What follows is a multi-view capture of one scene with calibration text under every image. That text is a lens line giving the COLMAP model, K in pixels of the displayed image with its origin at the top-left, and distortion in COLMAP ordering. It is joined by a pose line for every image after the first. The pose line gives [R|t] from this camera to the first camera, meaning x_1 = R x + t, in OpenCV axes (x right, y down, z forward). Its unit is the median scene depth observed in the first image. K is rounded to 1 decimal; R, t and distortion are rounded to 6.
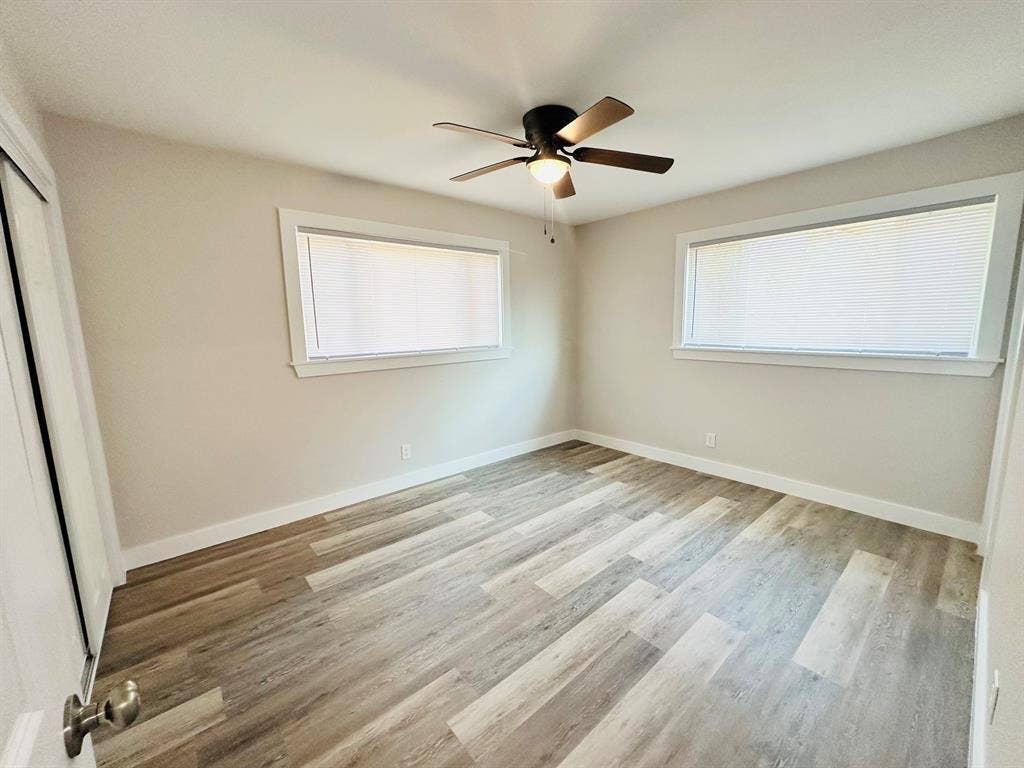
lens RADIAL K [[408.7, 0, 513.9], [0, 408.7, 384.4], [0, 0, 1]] dist [-0.006260, -0.000211]
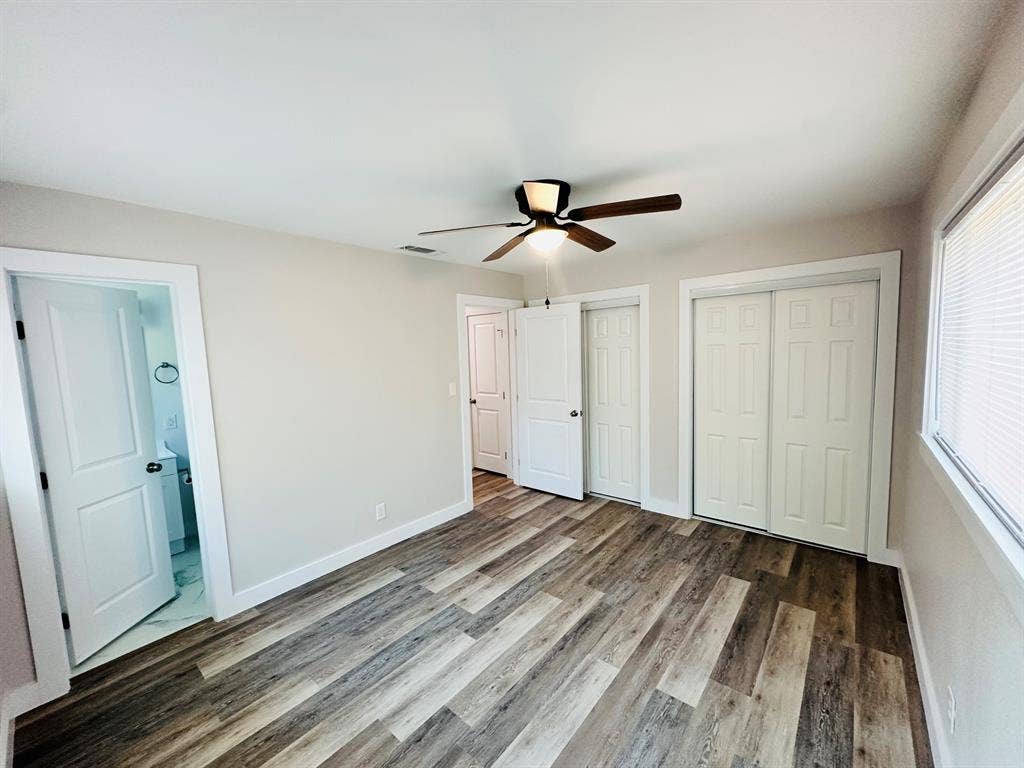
lens RADIAL K [[408.7, 0, 510.5], [0, 408.7, 384.9], [0, 0, 1]] dist [-0.006260, -0.000211]
pose [[-0.986752, 0.071717, -0.145527, 0.302584], [0.034725, 0.969567, 0.242352, -0.384984], [0.158479, 0.234088, -0.959212, 1.817767]]
